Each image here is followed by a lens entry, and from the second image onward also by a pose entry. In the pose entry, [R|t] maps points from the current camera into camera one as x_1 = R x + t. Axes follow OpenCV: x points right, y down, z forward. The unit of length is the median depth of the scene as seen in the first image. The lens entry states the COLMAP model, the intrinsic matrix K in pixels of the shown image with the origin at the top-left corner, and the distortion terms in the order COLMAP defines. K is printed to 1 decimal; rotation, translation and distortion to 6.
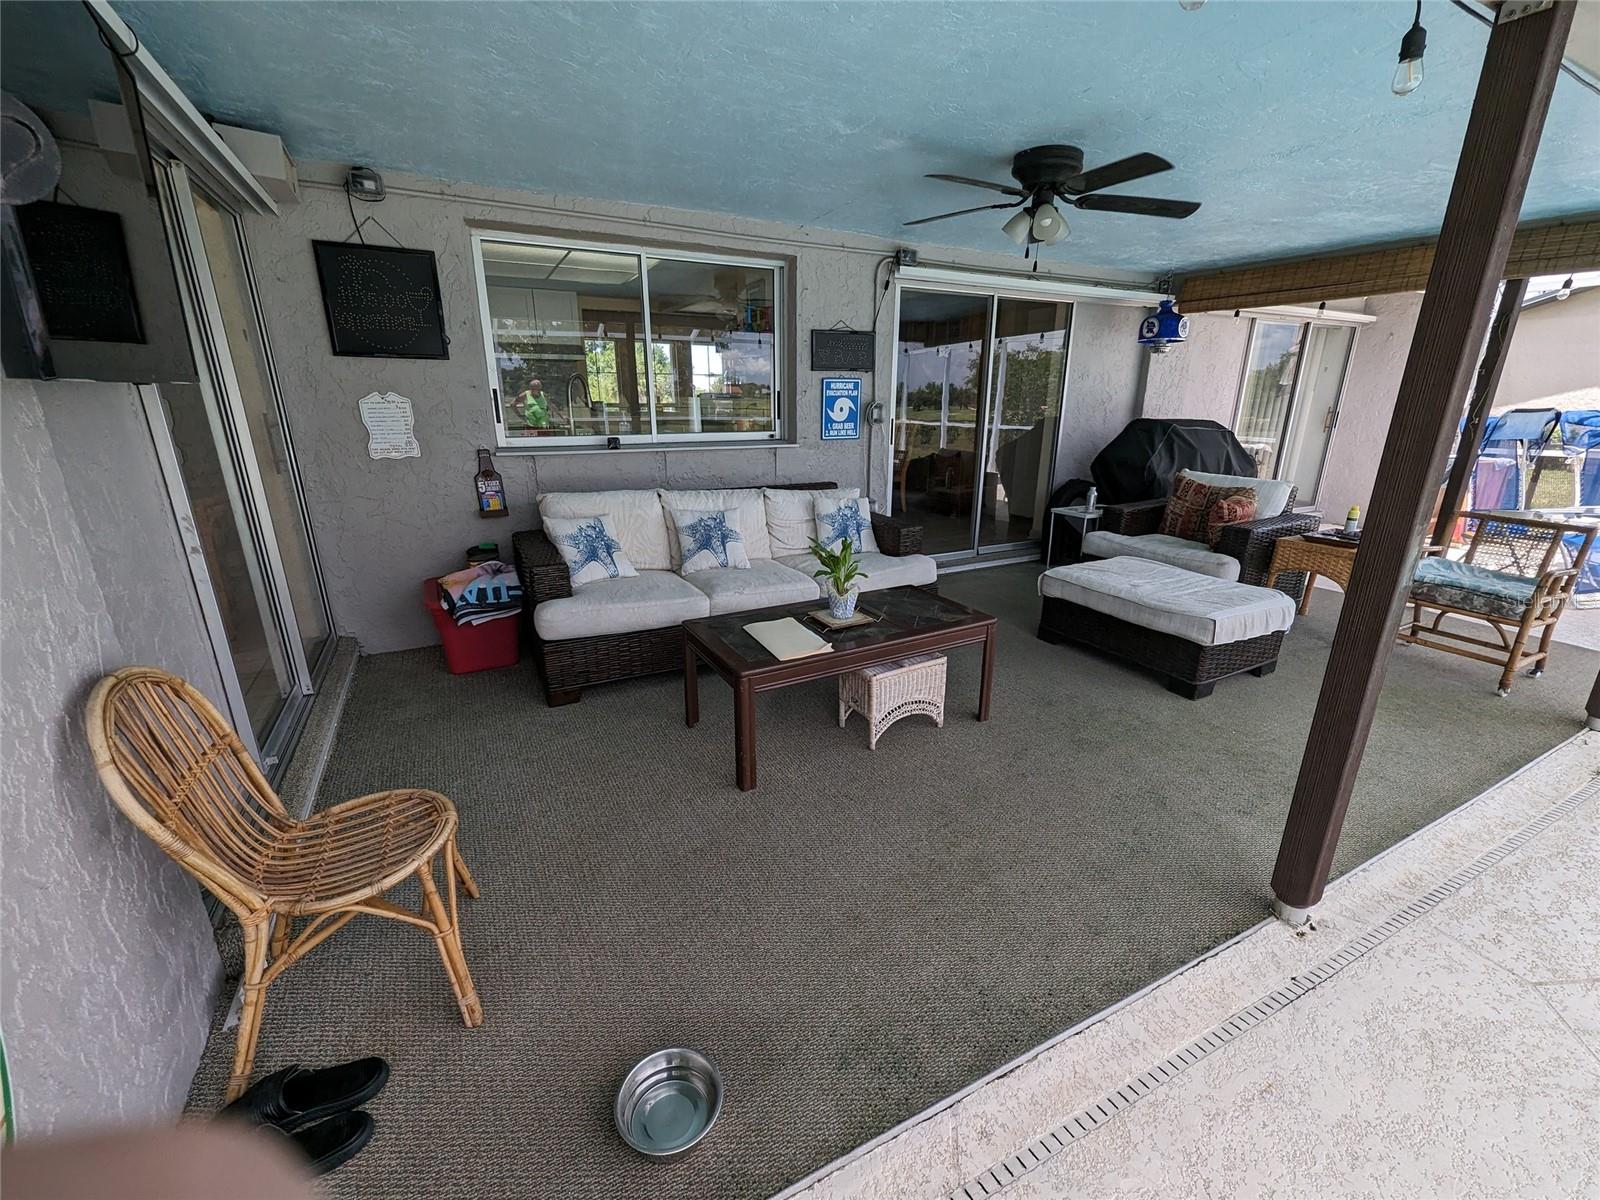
lens RADIAL K [[664.3, 0, 799.9], [0, 664.3, 612.0], [0, 0, 1]] dist [0.000186, 0.000027]
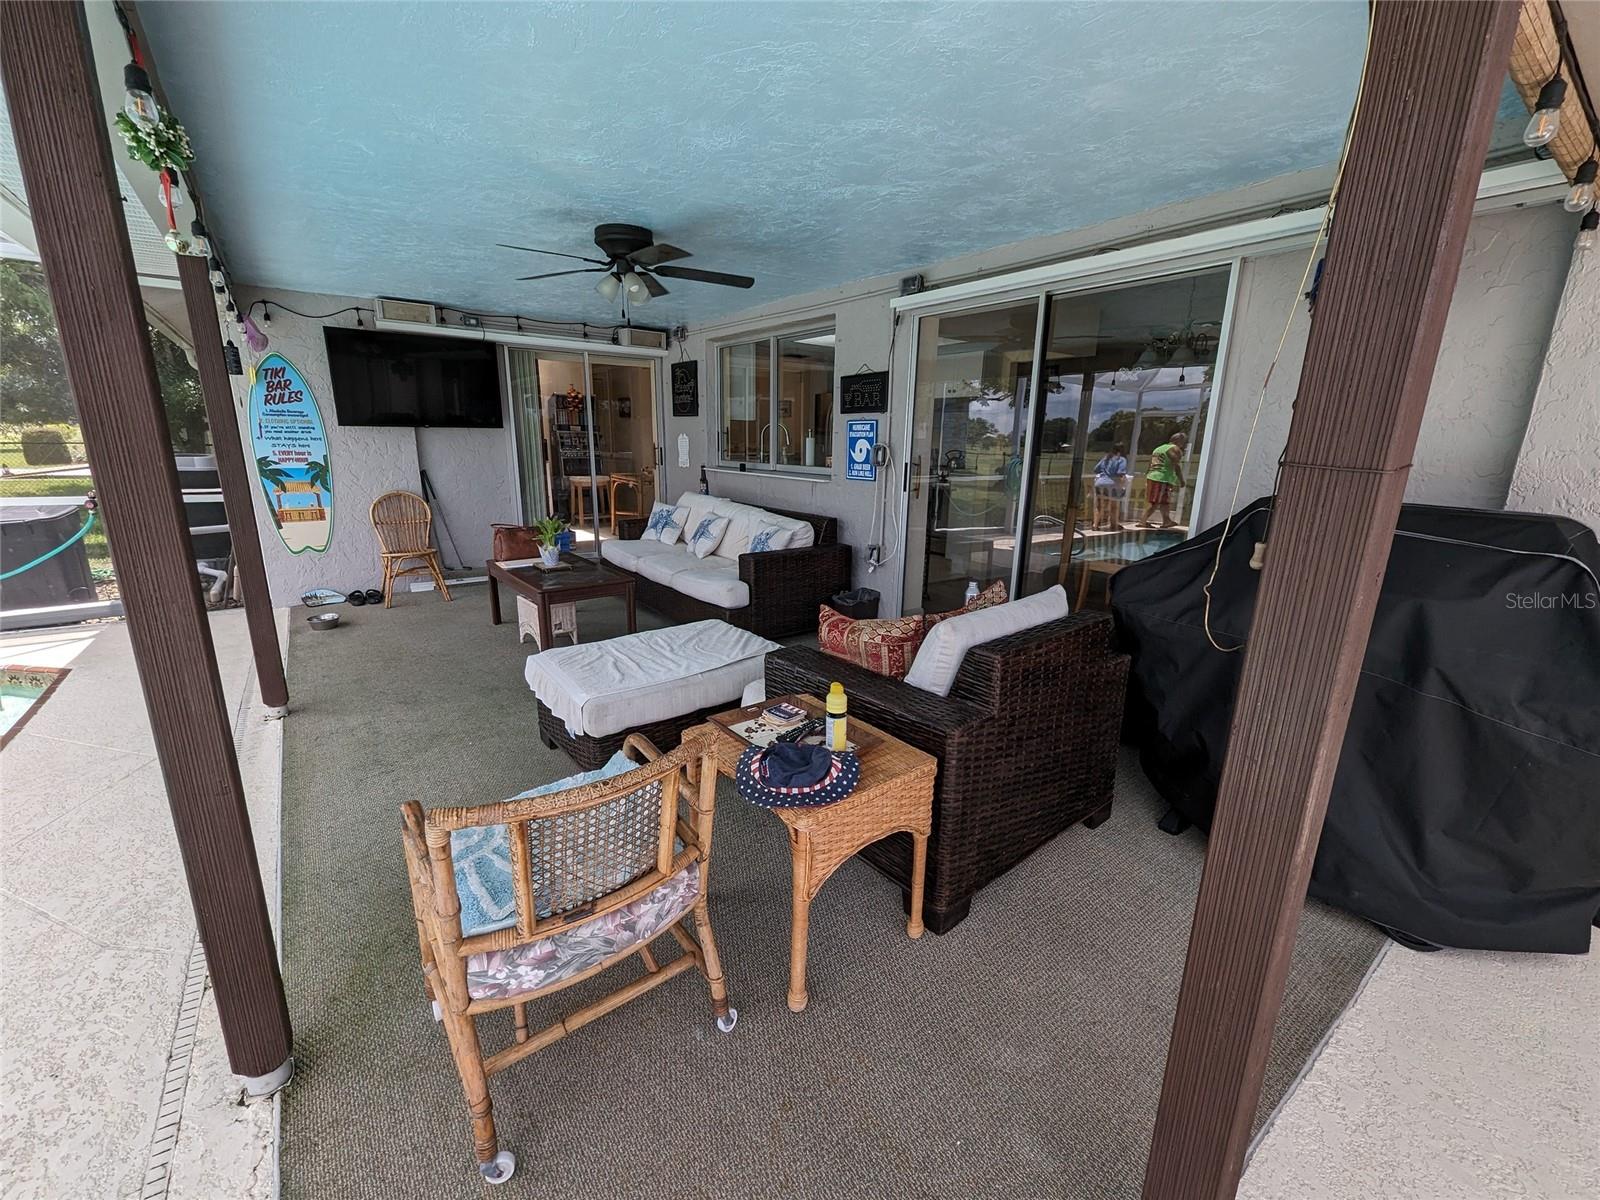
lens RADIAL K [[664.3, 0, 799.9], [0, 664.3, 612.0], [0, 0, 1]] dist [0.000186, 0.000027]
pose [[0.165076, 0.250925, -0.953827, 1.383386], [-0.318452, 0.928857, 0.189242, -0.306187], [0.933455, 0.272509, 0.233239, 0.955842]]
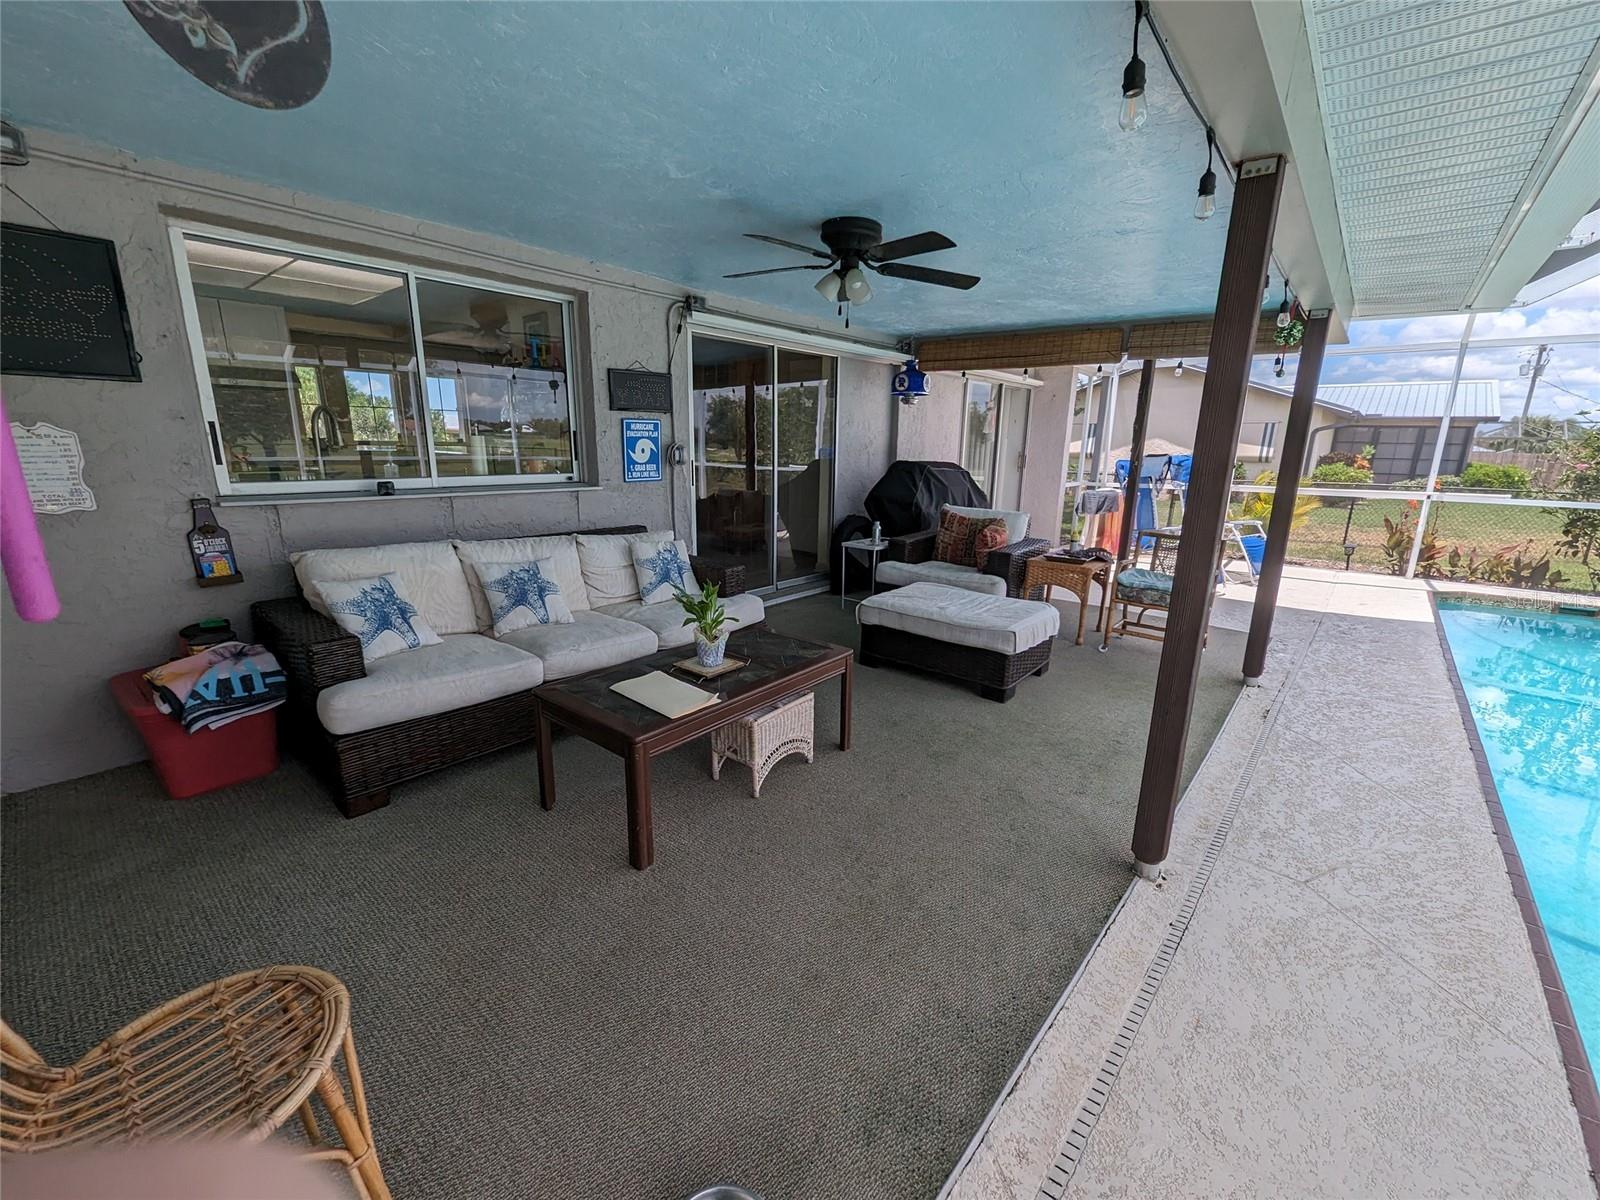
lens RADIAL K [[664.3, 0, 799.9], [0, 664.3, 612.0], [0, 0, 1]] dist [0.000186, 0.000027]
pose [[0.925959, -0.081280, 0.368774, -0.130743], [0.102190, 0.994058, -0.037494, -0.014874], [-0.363535, 0.072402, 0.928763, 0.044231]]
